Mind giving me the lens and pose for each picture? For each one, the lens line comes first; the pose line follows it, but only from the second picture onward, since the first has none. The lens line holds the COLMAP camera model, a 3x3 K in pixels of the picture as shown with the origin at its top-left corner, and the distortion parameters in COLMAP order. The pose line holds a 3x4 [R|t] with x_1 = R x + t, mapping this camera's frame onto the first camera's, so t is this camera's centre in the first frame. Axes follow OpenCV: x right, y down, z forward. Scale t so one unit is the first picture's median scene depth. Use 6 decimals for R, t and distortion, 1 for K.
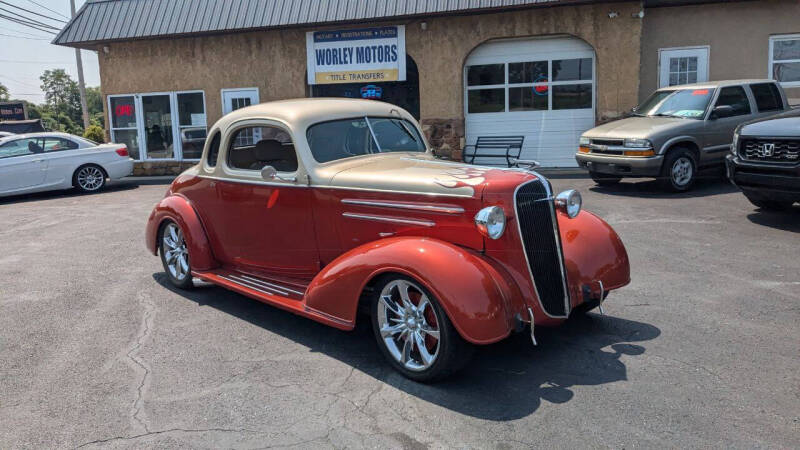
lens RADIAL K [[625.0, 0, 391.3], [0, 625.0, 208.0], [0, 0, 1]] dist [0.064517, -0.136222]
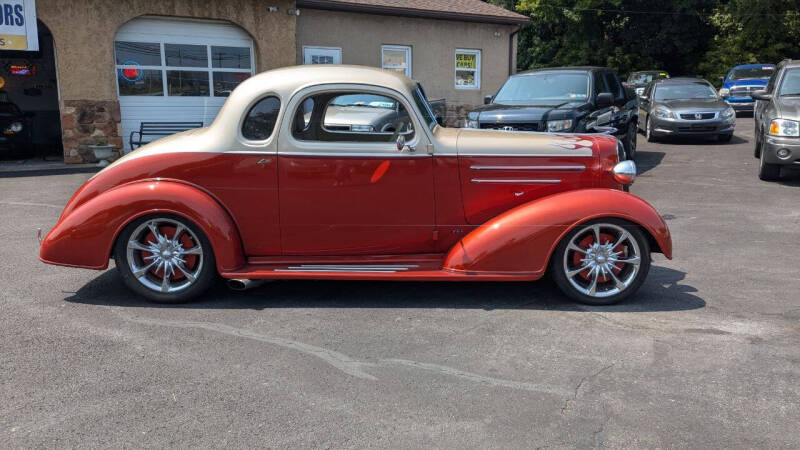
lens RADIAL K [[629.2, 0, 411.2], [0, 629.2, 227.9], [0, 0, 1]] dist [0.047527, -0.081921]
pose [[0.687645, -0.103116, 0.718687, -0.331601], [0.077588, 0.994631, 0.068472, 0.003621], [-0.721889, 0.008677, 0.691954, 0.127307]]
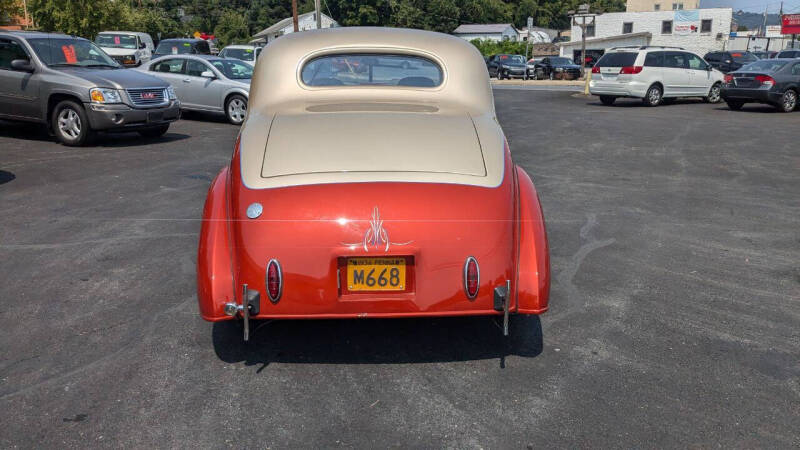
lens RADIAL K [[631.3, 0, 396.2], [0, 631.3, 224.4], [0, 0, 1]] dist [0.046063, -0.077524]
pose [[-0.760188, -0.112375, 0.639911, -0.325166], [0.120911, 0.943252, 0.309283, -0.084343], [-0.638353, 0.312486, -0.703462, 0.749780]]
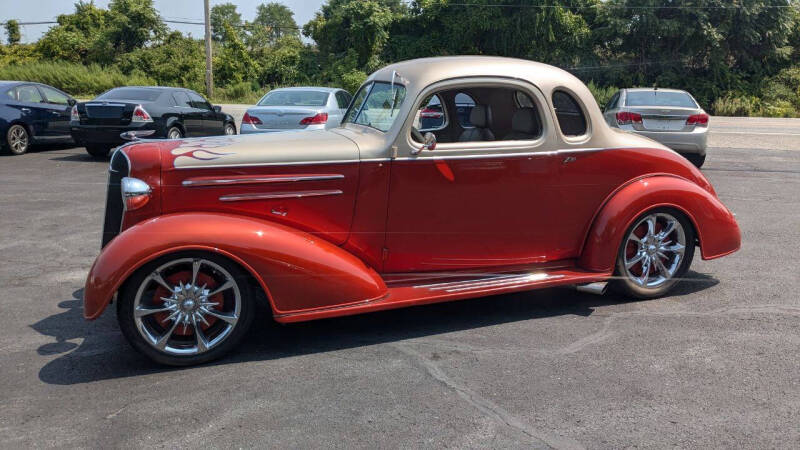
lens RADIAL K [[638.3, 0, 428.0], [0, 638.3, 225.0], [0, 0, 1]] dist [0.040578, -0.072056]
pose [[-0.361010, 0.227769, -0.904319, 0.327169], [-0.120987, 0.950080, 0.287593, -0.091800], [0.924680, 0.213235, -0.315432, 0.577567]]
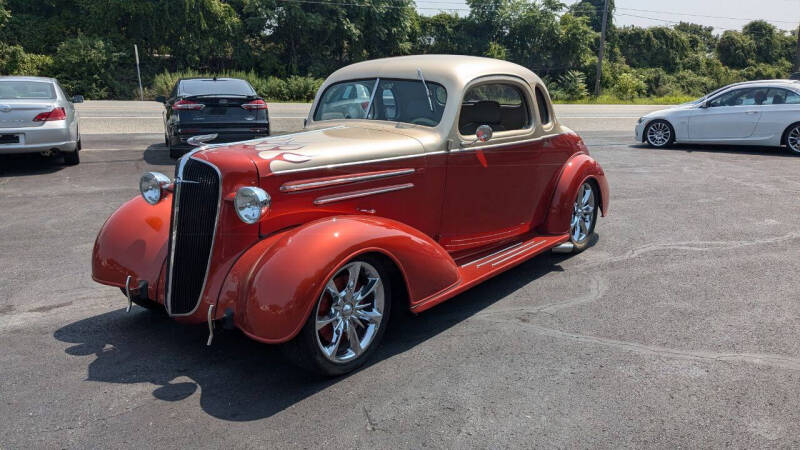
lens RADIAL K [[631.3, 0, 396.2], [0, 631.3, 224.4], [0, 0, 1]] dist [0.046063, -0.077524]
pose [[0.162560, 0.257186, -0.952591, 0.370115], [-0.150106, 0.960641, 0.233744, -0.066507], [0.975214, 0.104992, 0.194767, 0.360760]]
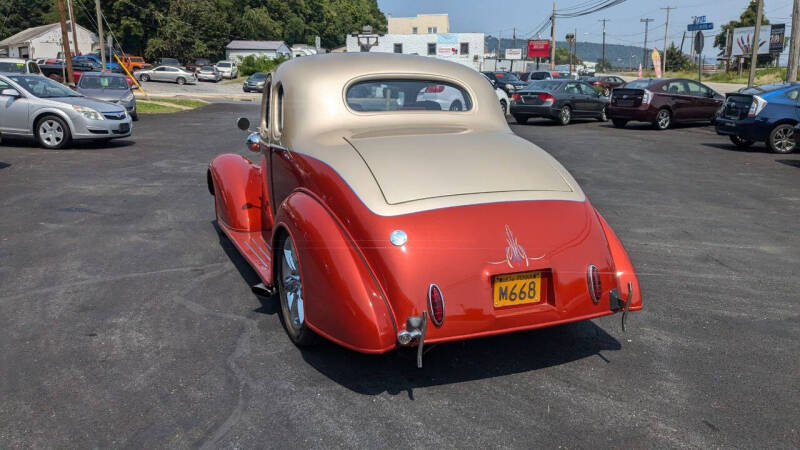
lens RADIAL K [[633.4, 0, 386.3], [0, 633.4, 224.2], [0, 0, 1]] dist [0.041890, -0.073649]
pose [[-0.934859, -0.037025, 0.353084, -0.206683], [0.083667, 0.943557, 0.320469, -0.104538], [-0.345021, 0.329134, -0.878994, 0.827201]]
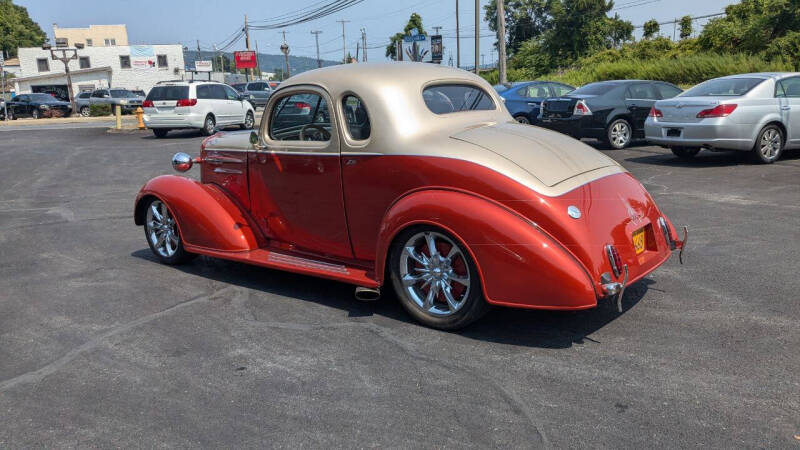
lens RADIAL K [[634.4, 0, 387.1], [0, 634.4, 236.6], [0, 0, 1]] dist [0.042894, -0.071426]
pose [[-0.988973, 0.107238, -0.102138, -0.003960], [0.064310, 0.932236, 0.356091, -0.120899], [0.133403, 0.345596, -0.928852, 0.878871]]
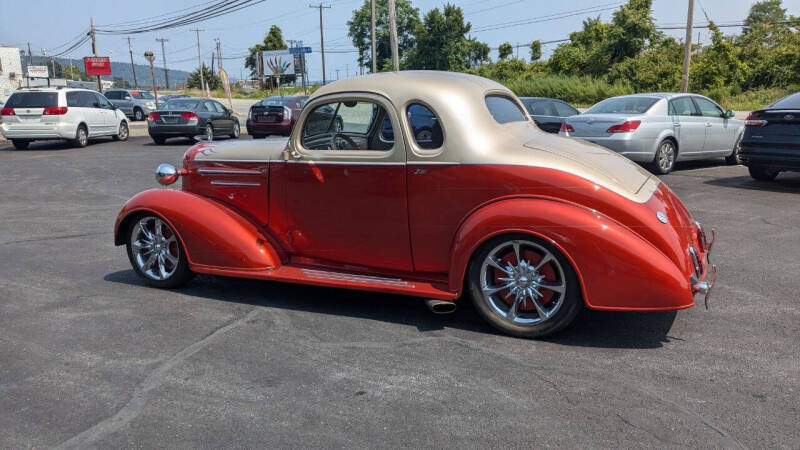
lens RADIAL K [[640.2, 0, 395.9], [0, 640.2, 228.0], [0, 0, 1]] dist [0.039768, -0.073524]
pose [[-0.933363, 0.127575, -0.335497, 0.108351], [0.009812, 0.943423, 0.331446, -0.121336], [0.358800, 0.306068, -0.881808, 0.843773]]
